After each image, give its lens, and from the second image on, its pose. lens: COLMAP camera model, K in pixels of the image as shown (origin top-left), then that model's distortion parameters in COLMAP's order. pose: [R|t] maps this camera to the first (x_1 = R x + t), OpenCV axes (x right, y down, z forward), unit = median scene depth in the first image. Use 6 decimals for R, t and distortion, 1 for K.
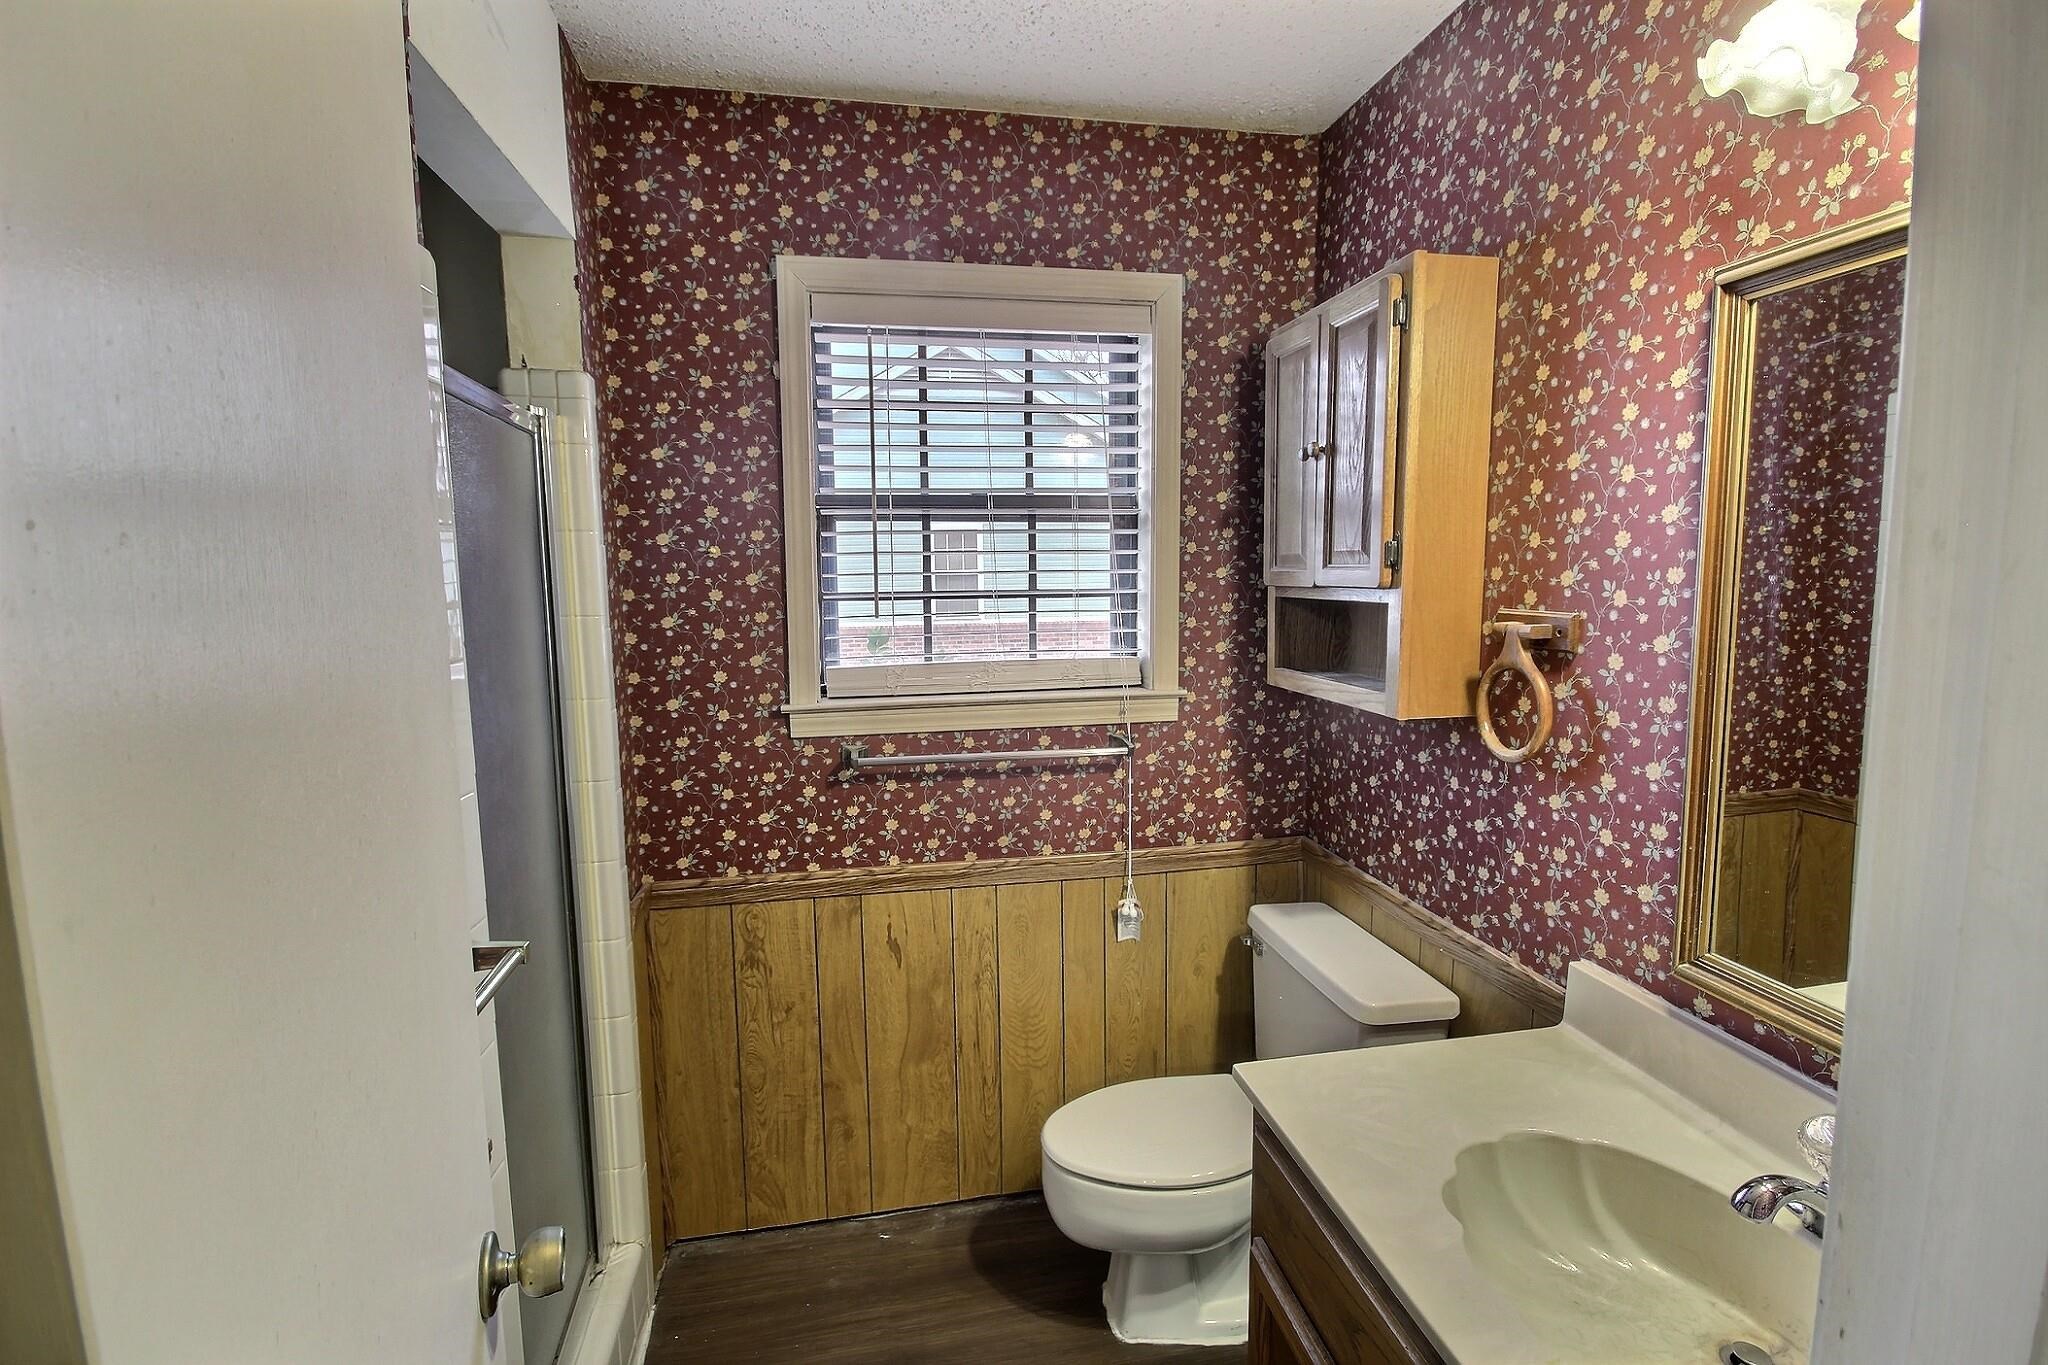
lens RADIAL K [[997.9, 0, 1031.1], [0, 997.9, 696.4], [0, 0, 1]] dist [0.001750, -0.000024]
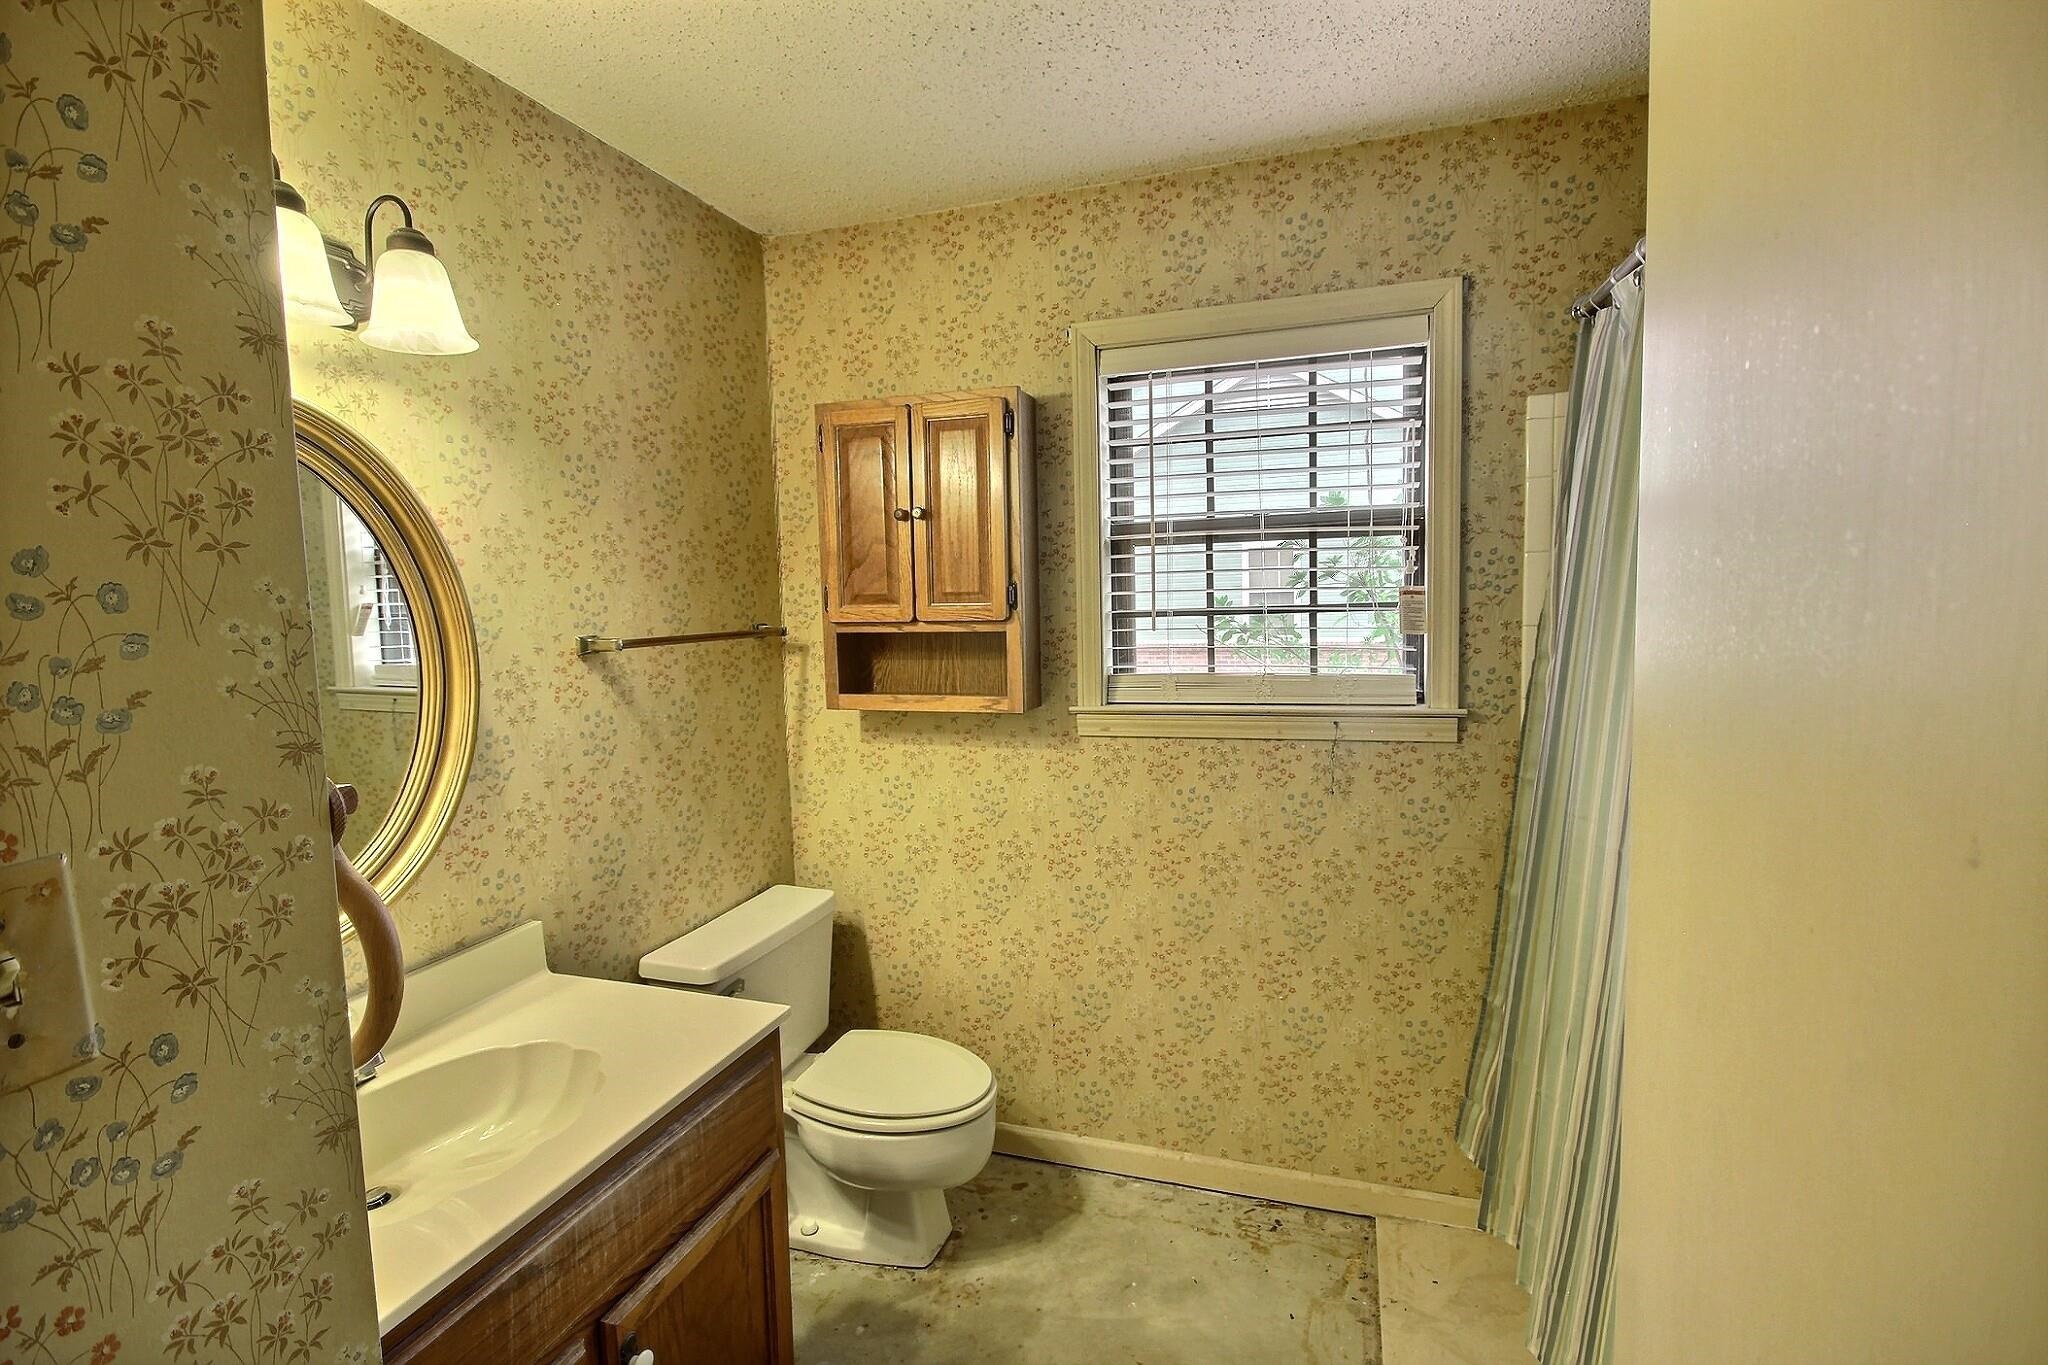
lens RADIAL K [[922.6, 0, 1032.1], [0, 922.6, 680.4], [0, 0, 1]] dist [0.001778, -0.007438]
pose [[0.873687, 0.035341, -0.485203, 0.224552], [-0.046613, 0.998850, -0.011181, -0.007107], [0.484251, 0.032386, 0.874330, 0.042184]]
